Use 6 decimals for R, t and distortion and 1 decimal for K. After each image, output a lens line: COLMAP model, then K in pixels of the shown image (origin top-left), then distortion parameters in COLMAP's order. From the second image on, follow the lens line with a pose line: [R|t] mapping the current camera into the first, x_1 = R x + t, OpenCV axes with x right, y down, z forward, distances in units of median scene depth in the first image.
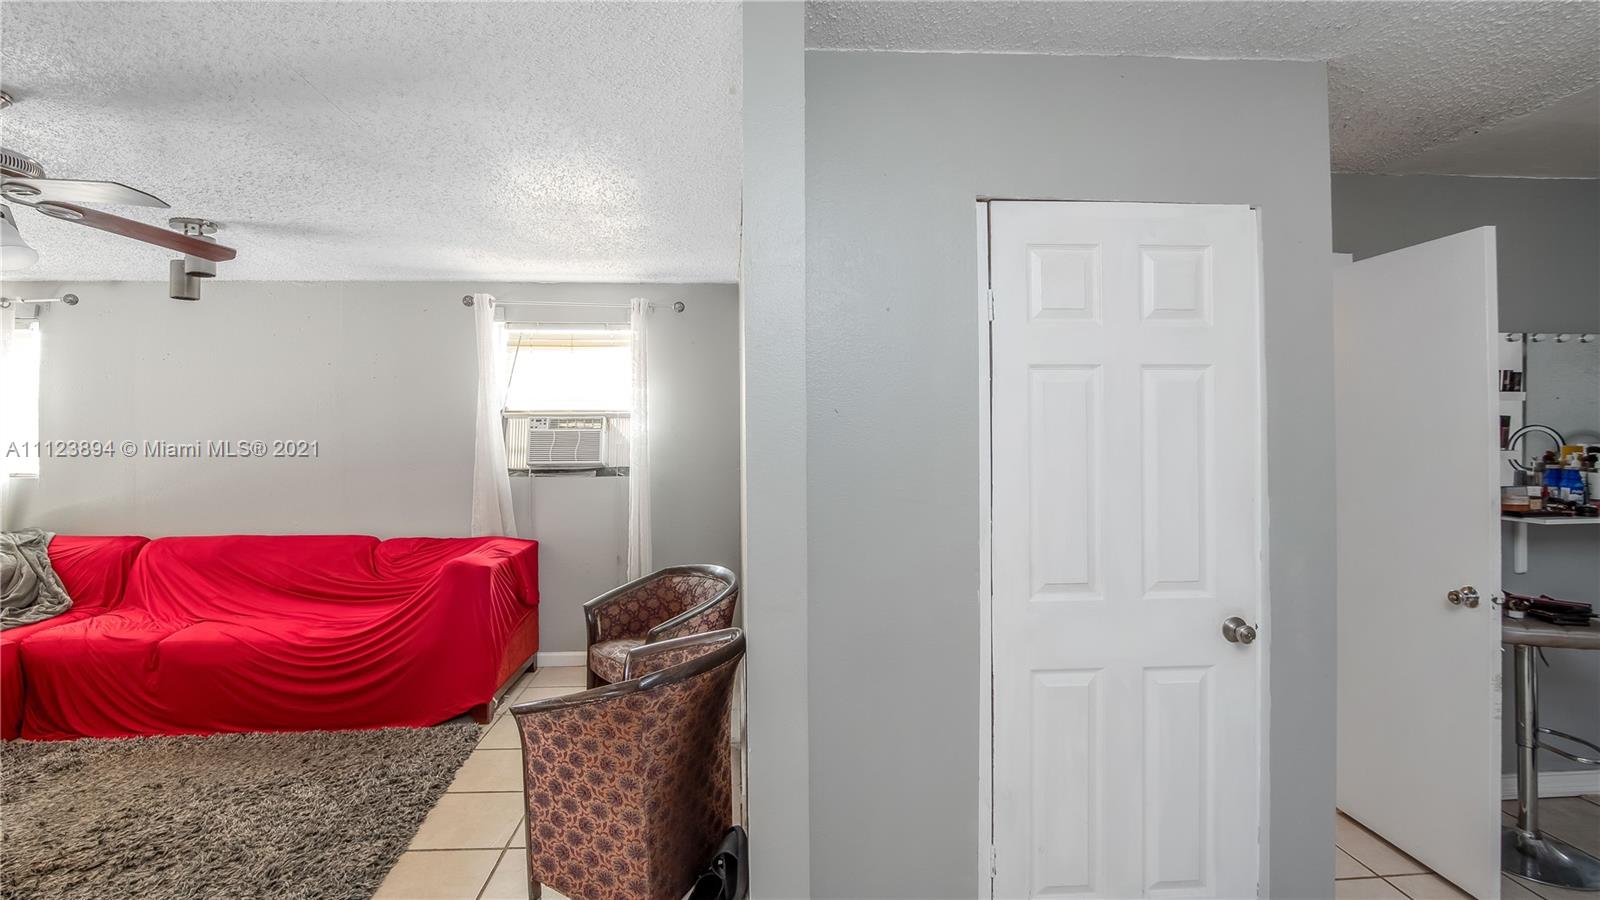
lens RADIAL K [[728.4, 0, 793.6], [0, 728.4, 439.4], [0, 0, 1]] dist [-0.022888, 0.000065]
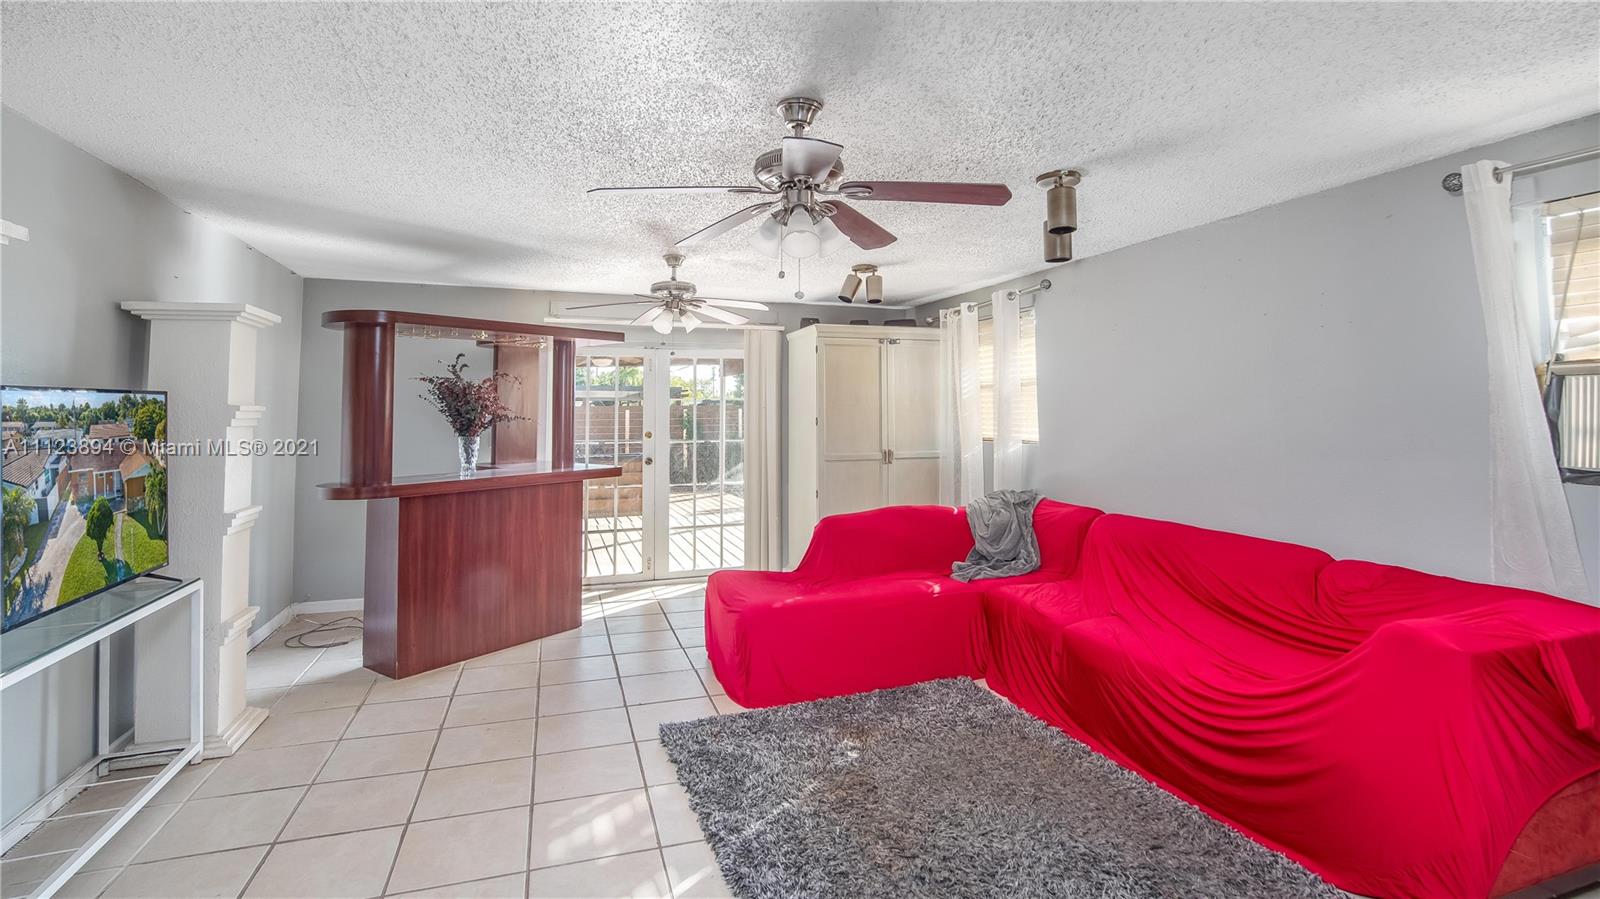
lens RADIAL K [[750.2, 0, 800.0], [0, 750.2, 369.8], [0, 0, 1]] dist [-0.016981, 0.000030]
pose [[0.262668, -0.049157, -0.963633, -0.008490], [-0.002242, 0.998668, -0.051556, -0.003466], [0.964884, 0.015702, 0.262208, 0.322409]]
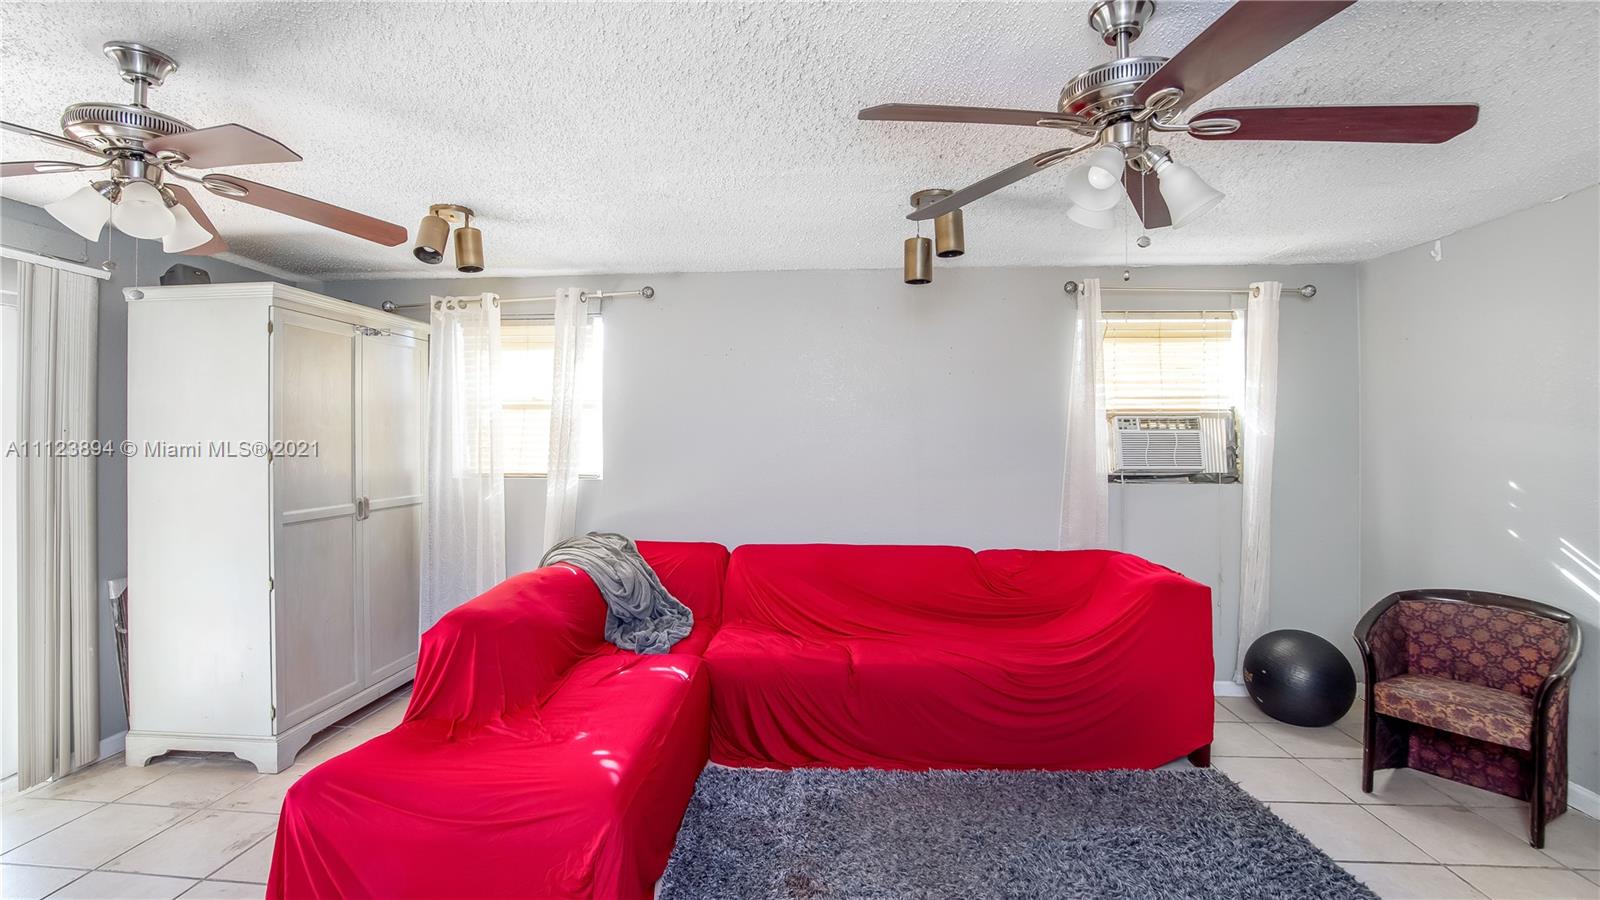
lens RADIAL K [[728.4, 0, 793.6], [0, 728.4, 439.4], [0, 0, 1]] dist [-0.022888, 0.000065]
pose [[0.990834, 0.004534, -0.135010, -0.689742], [-0.005068, 0.999981, -0.003612, 0.002773], [0.134991, 0.004263, 0.990838, 0.058042]]
